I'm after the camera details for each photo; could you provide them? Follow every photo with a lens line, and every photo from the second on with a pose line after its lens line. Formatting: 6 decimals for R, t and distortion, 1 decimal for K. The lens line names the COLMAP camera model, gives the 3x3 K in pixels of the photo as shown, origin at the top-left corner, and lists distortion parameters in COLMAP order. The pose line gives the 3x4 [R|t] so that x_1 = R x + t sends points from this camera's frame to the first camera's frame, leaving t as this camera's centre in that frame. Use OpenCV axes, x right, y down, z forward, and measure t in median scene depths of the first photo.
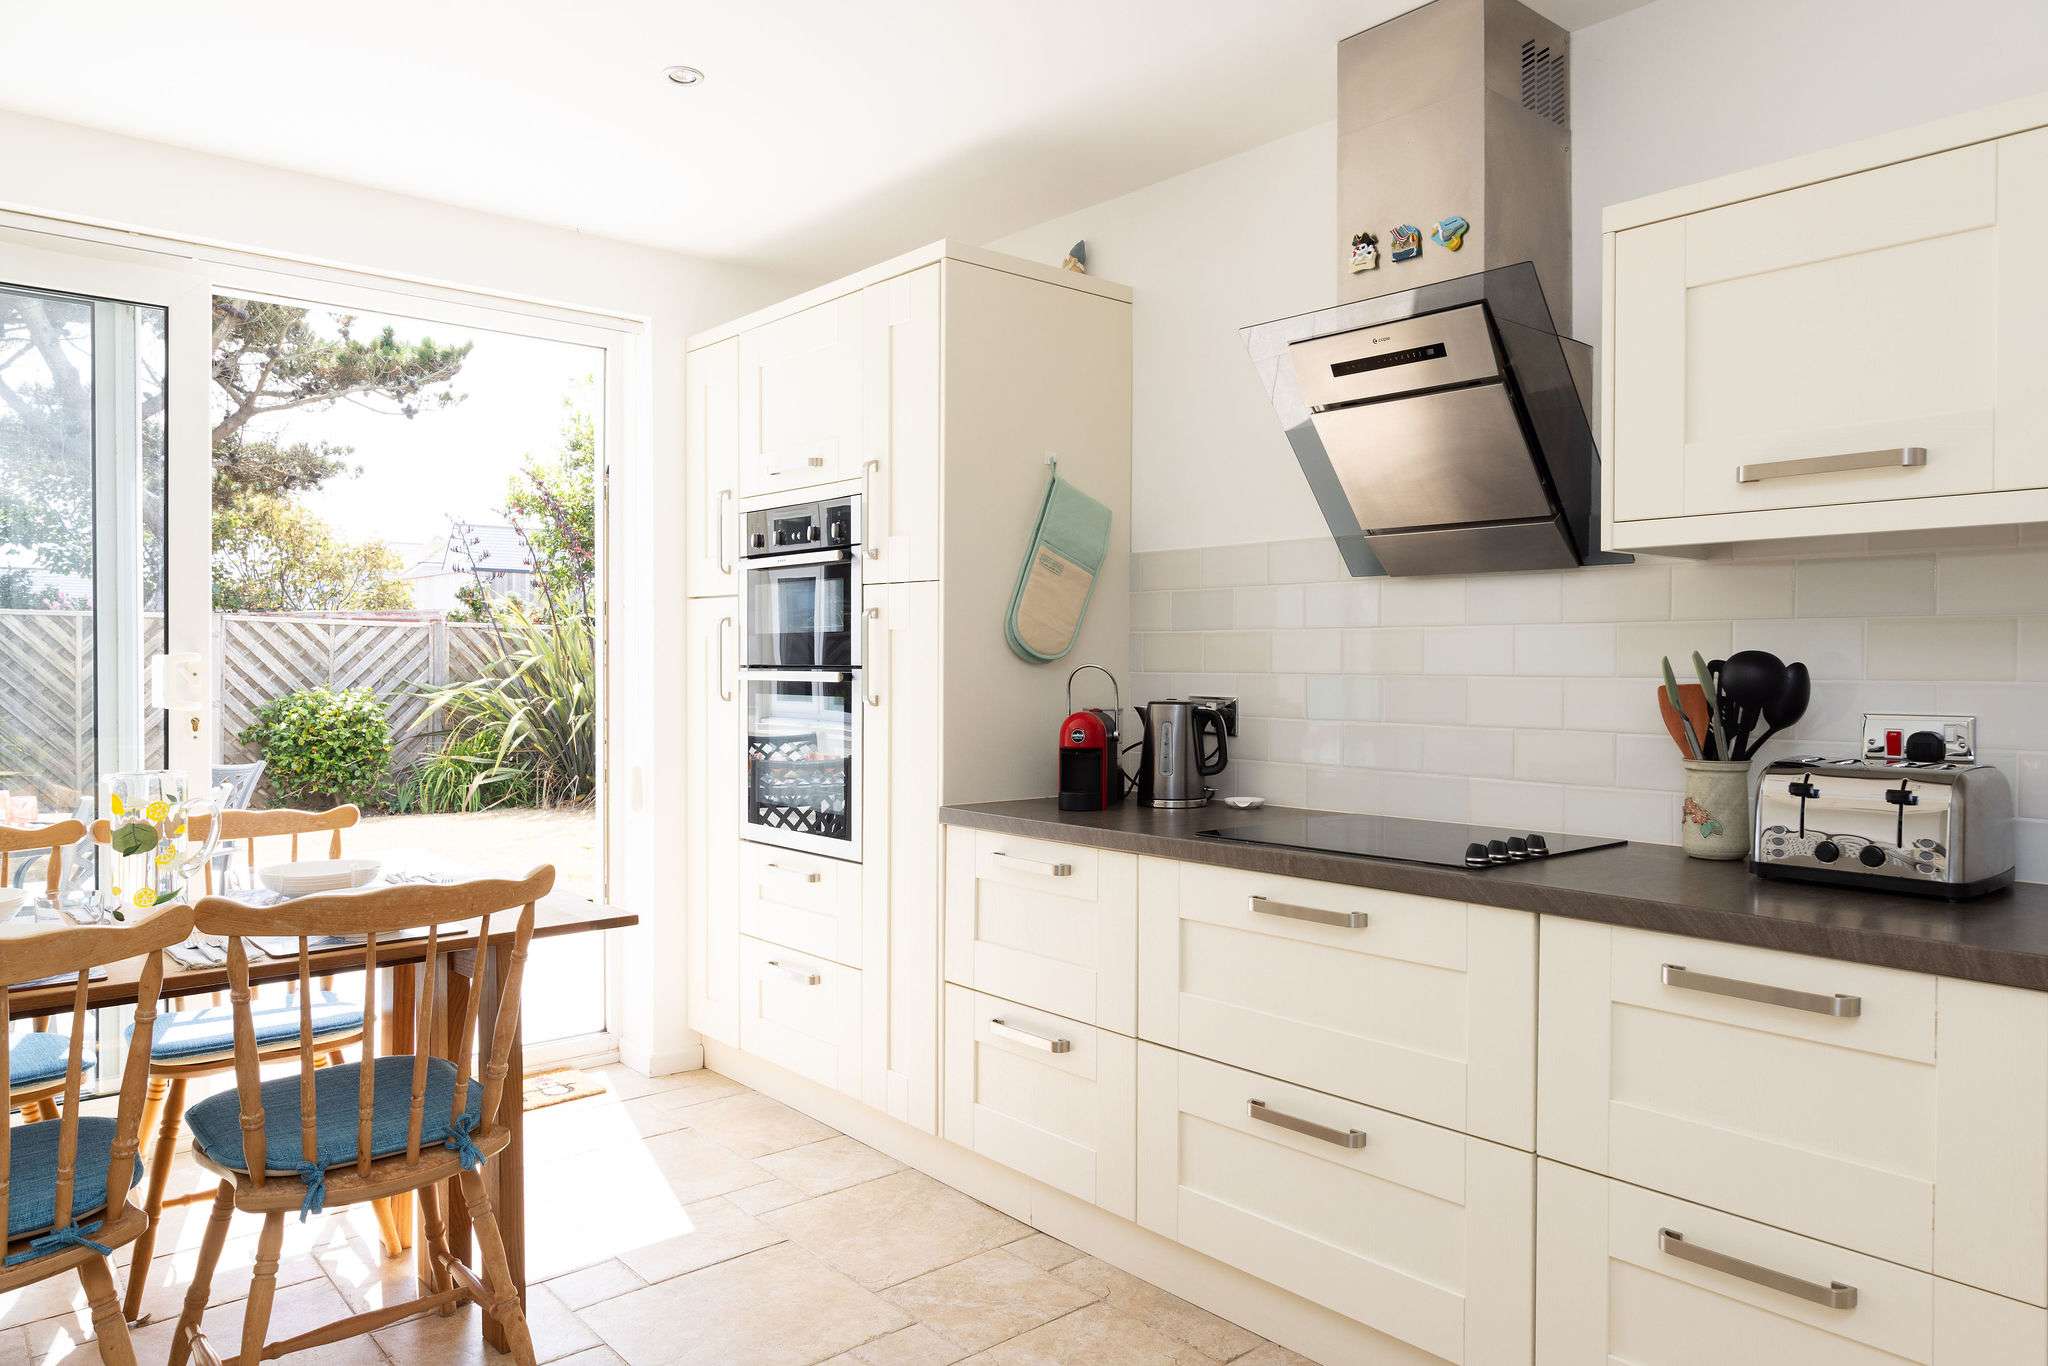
lens RADIAL K [[1349.8, 0, 1023.3], [0, 1349.8, 673.9], [0, 0, 1]] dist [0.025193, -0.001885]
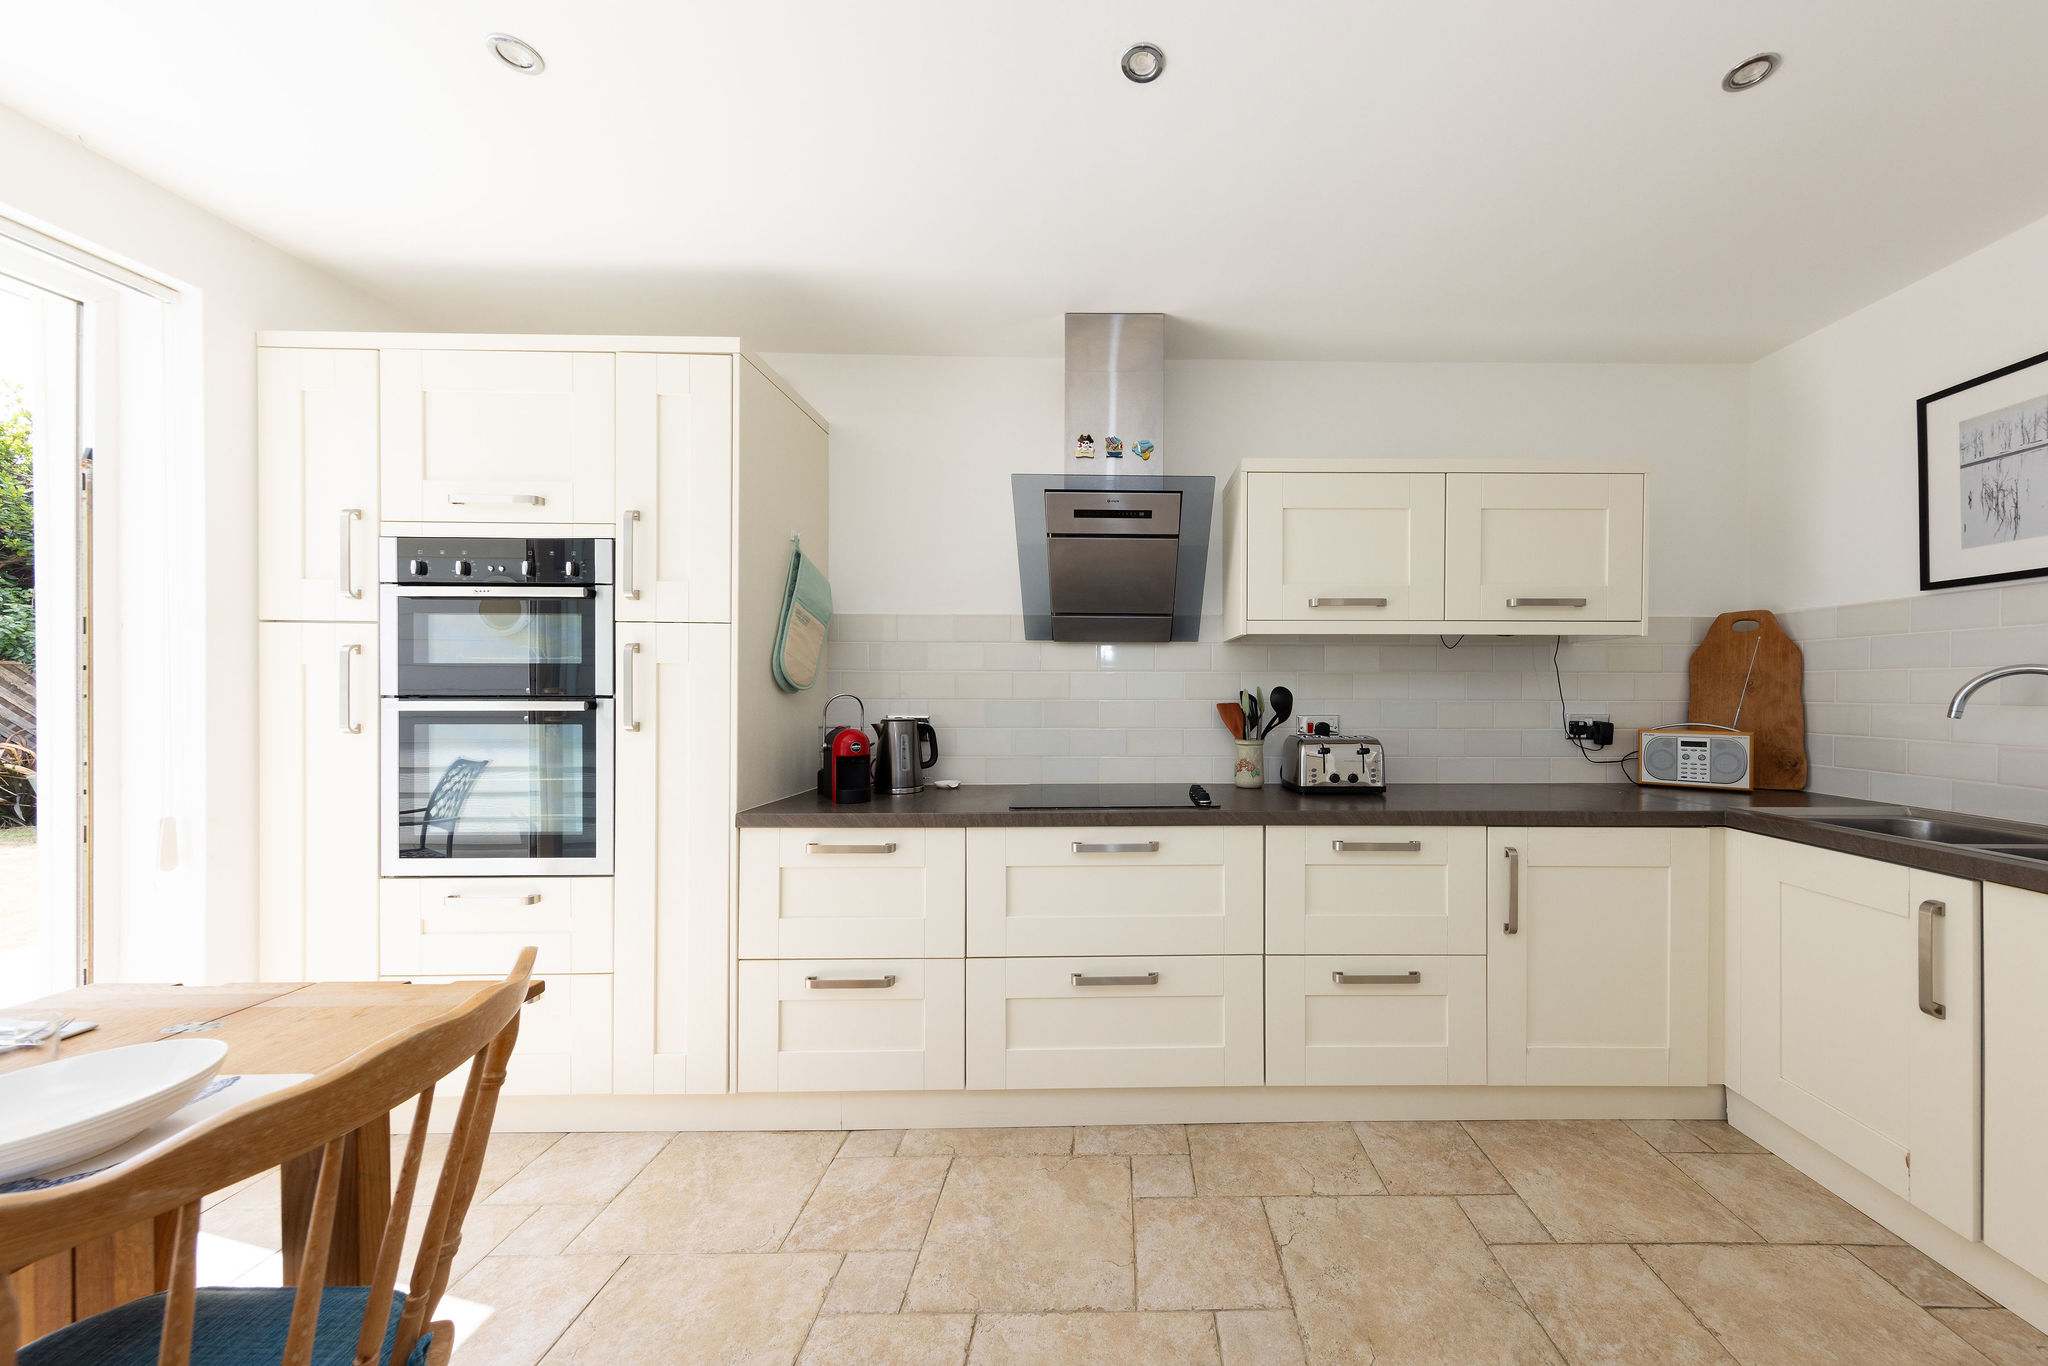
lens RADIAL K [[690.4, 0, 1024.5], [0, 690.4, 695.8], [0, 0, 1]] dist [0.004898, -0.000162]
pose [[0.640660, -0.005930, 0.767802, -0.373400], [0.006973, 0.999974, 0.001905, -0.004958], [-0.767793, 0.004134, 0.640684, 0.425850]]
